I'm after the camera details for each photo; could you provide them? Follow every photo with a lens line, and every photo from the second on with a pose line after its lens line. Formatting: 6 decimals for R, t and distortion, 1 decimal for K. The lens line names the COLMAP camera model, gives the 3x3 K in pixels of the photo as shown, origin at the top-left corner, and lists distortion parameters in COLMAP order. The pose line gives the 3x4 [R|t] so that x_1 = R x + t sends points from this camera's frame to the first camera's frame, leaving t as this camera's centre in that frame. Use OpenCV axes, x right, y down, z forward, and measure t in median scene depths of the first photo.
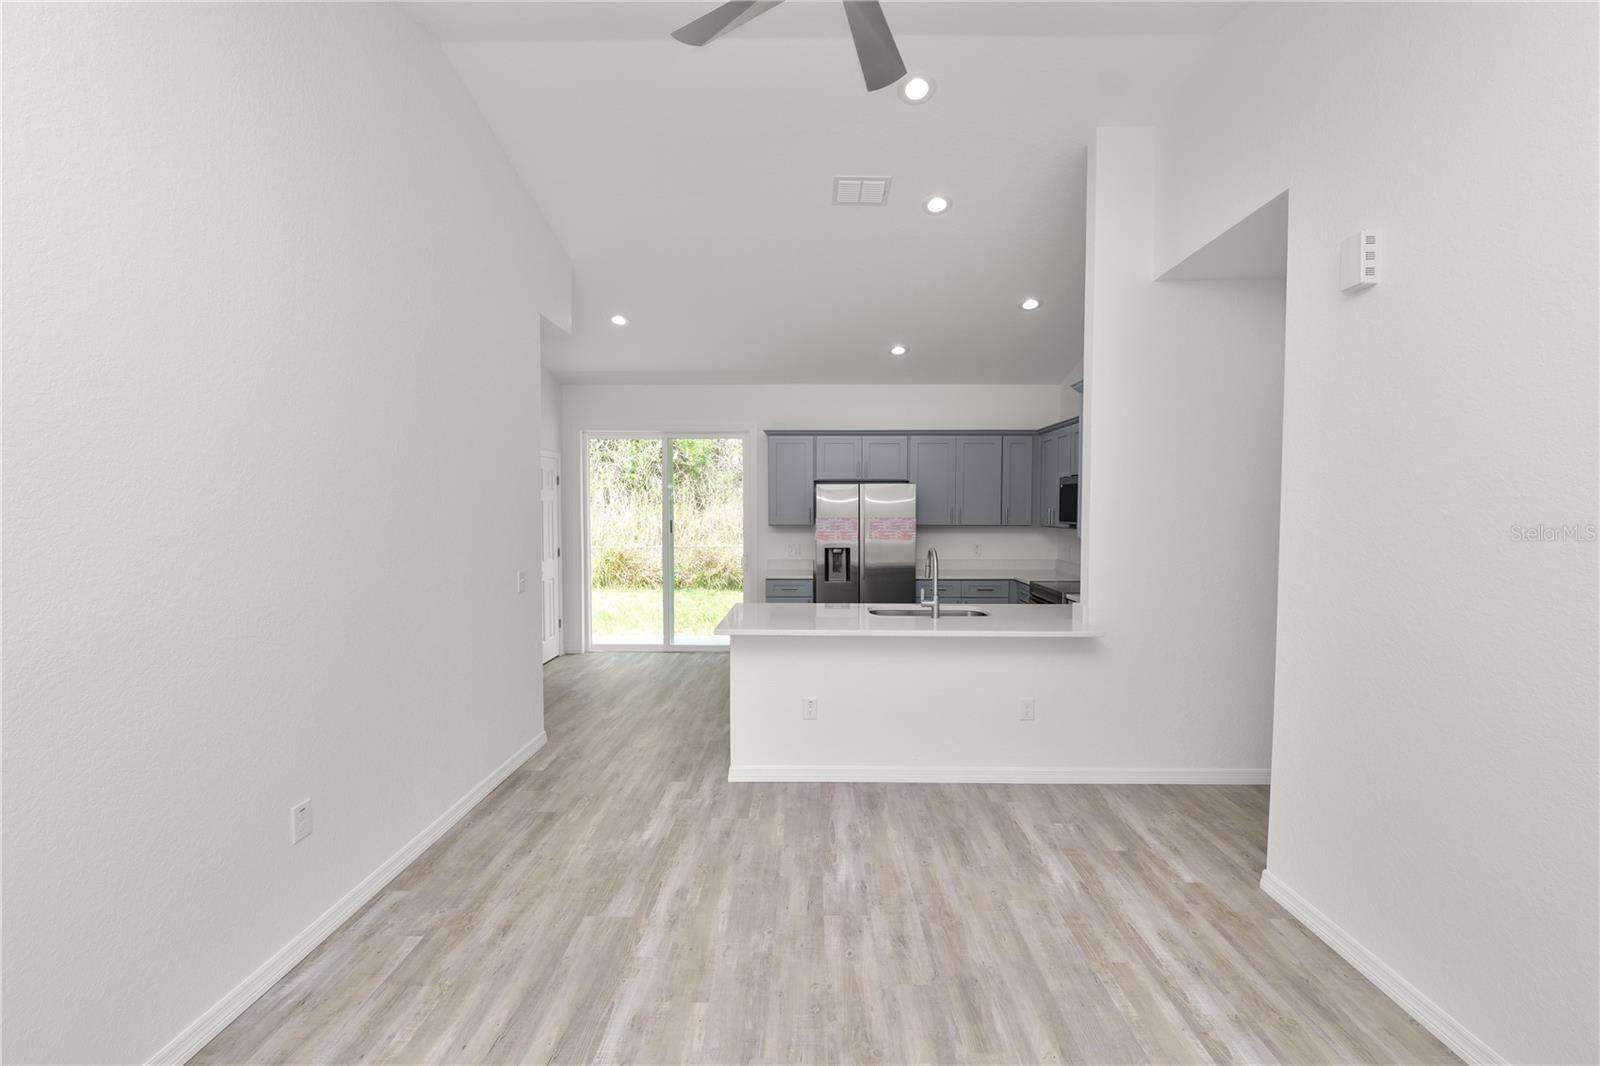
lens RADIAL K [[651.9, 0, 801.6], [0, 651.9, 529.6], [0, 0, 1]] dist [-0.013885, 0.001521]
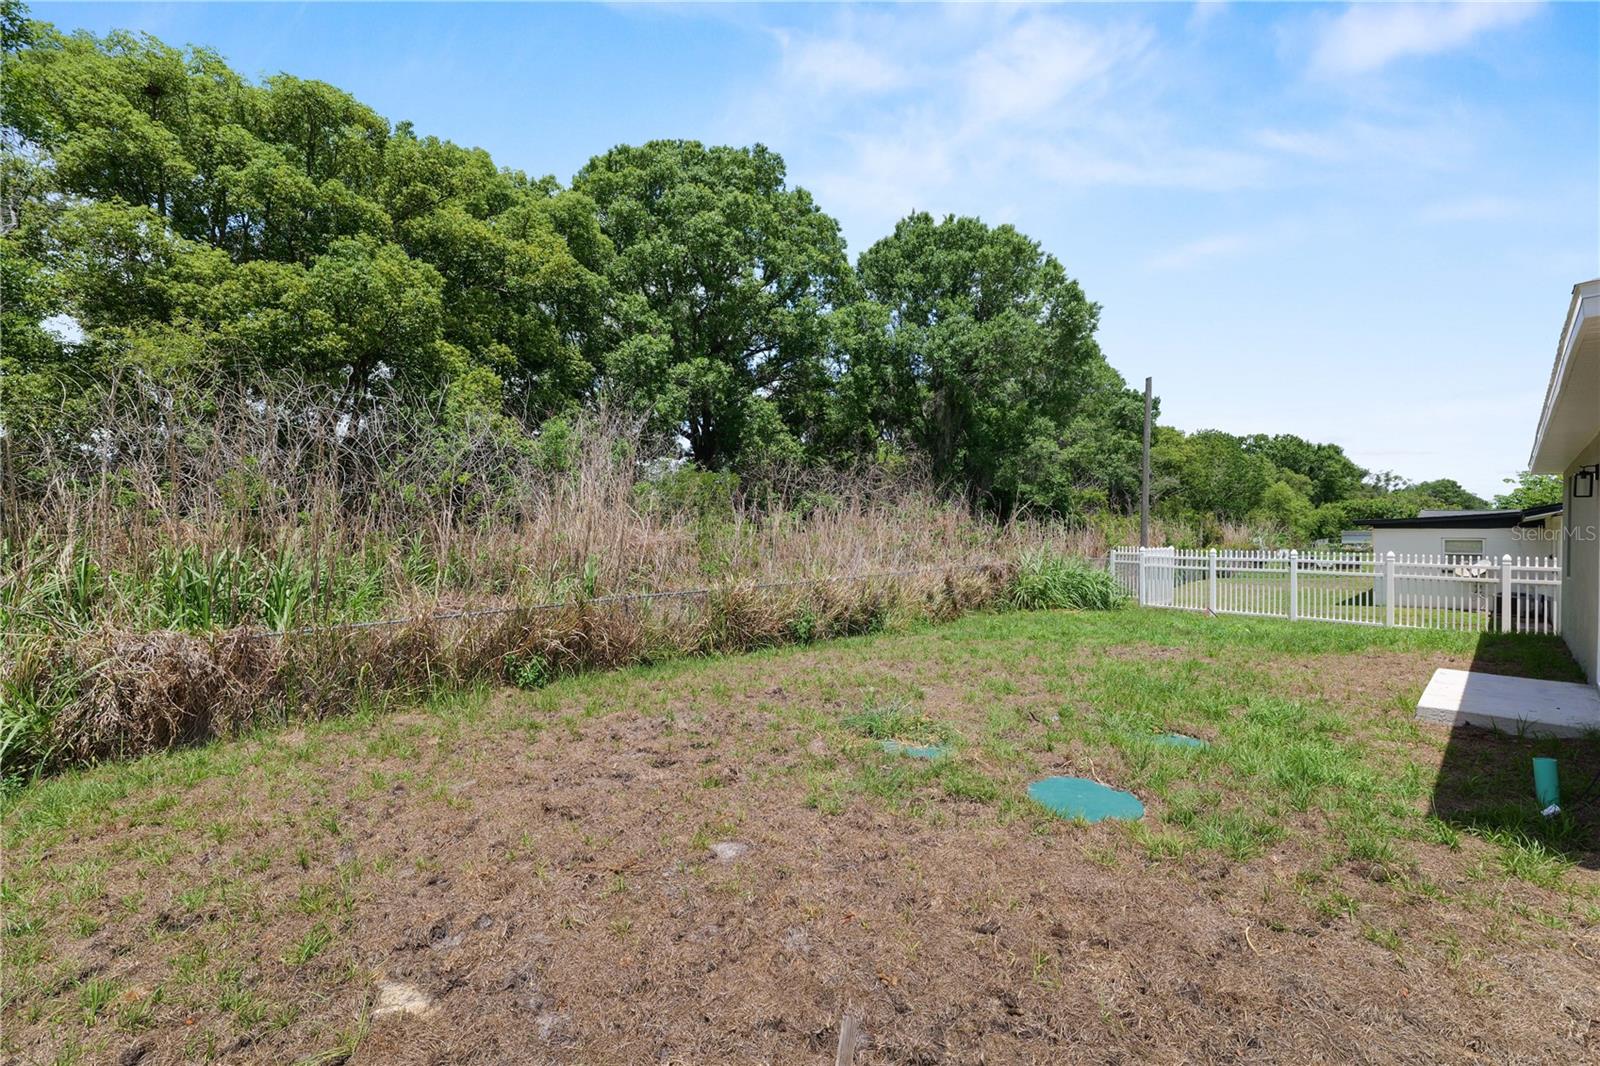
lens RADIAL K [[651.9, 0, 798.8], [0, 651.9, 535.7], [0, 0, 1]] dist [-0.013885, 0.001521]
pose [[0.730454, -0.005055, 0.682943, -3.517072], [0.016637, 0.999808, -0.010395, -0.093352], [-0.682759, 0.018955, 0.730398, 2.512349]]
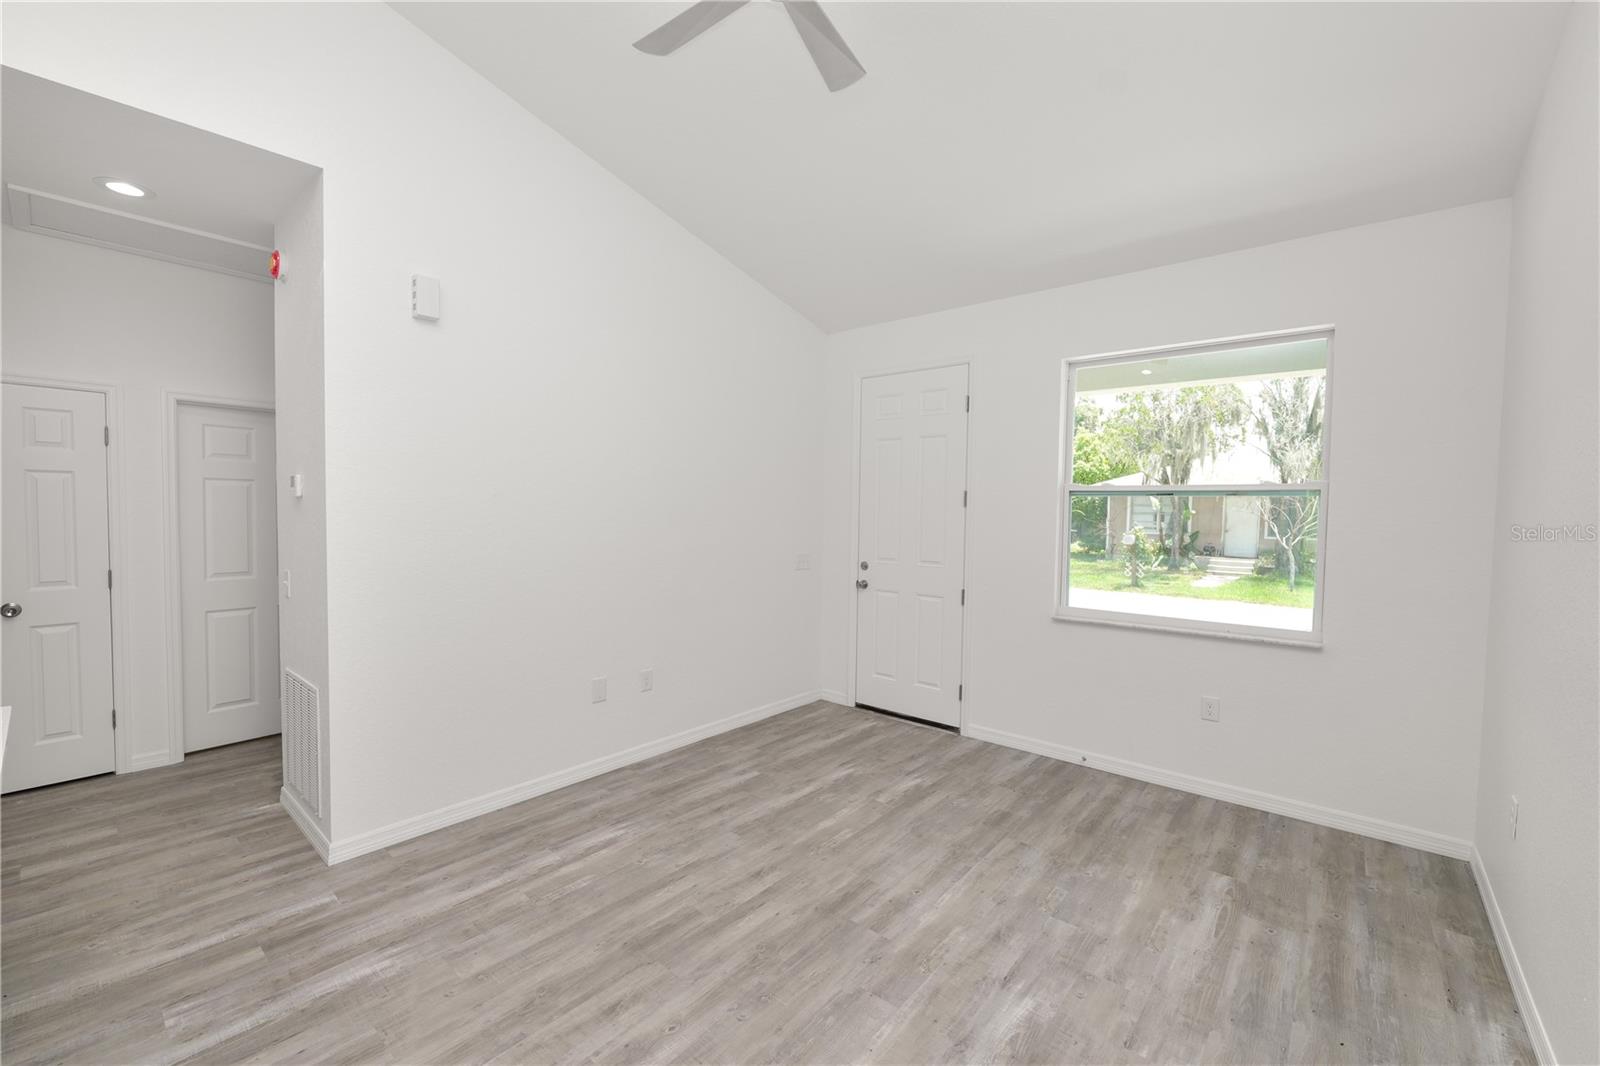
lens RADIAL K [[651.9, 0, 801.9], [0, 651.9, 536.0], [0, 0, 1]] dist [-0.013885, 0.001521]
pose [[-0.773337, -0.037722, 0.632872, -0.393582], [0.006870, 0.997671, 0.067861, -0.013782], [-0.633958, 0.056827, -0.771277, 1.076921]]
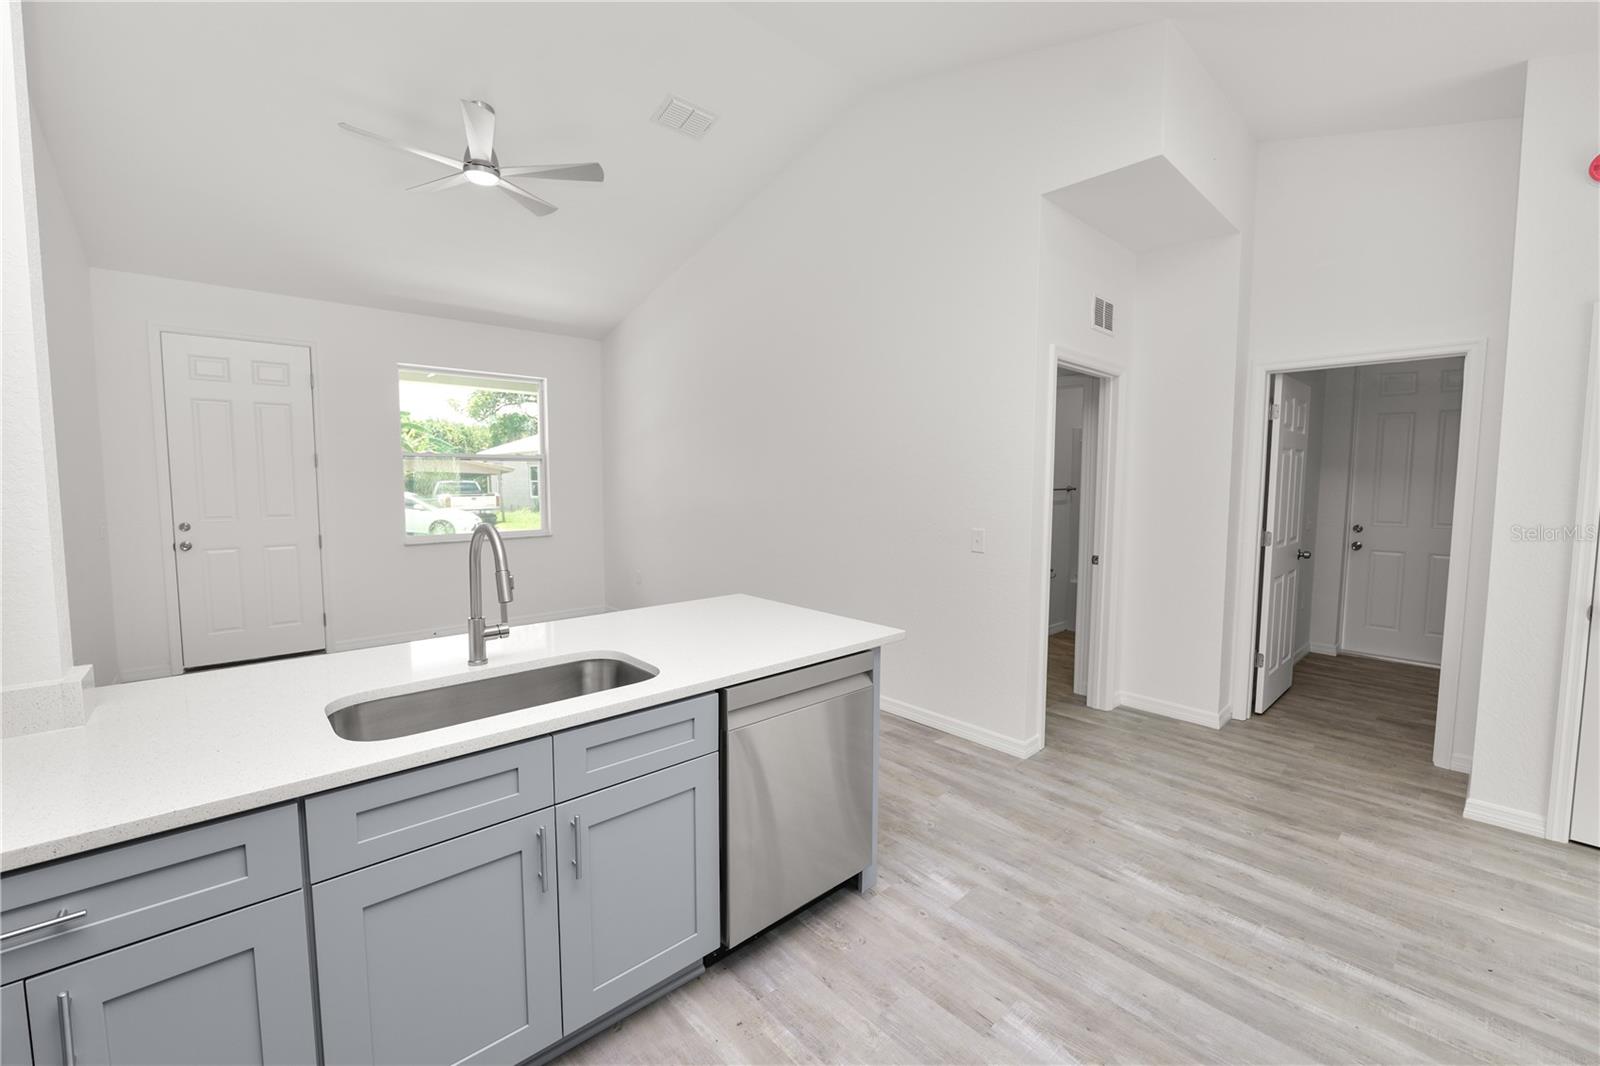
lens RADIAL K [[651.9, 0, 799.2], [0, 651.9, 530.0], [0, 0, 1]] dist [-0.013885, 0.001521]
pose [[-0.731704, 0.051492, -0.679674, 0.435890], [-0.027523, 0.994097, 0.104943, -0.026375], [0.681066, 0.095494, -0.725968, 1.849482]]
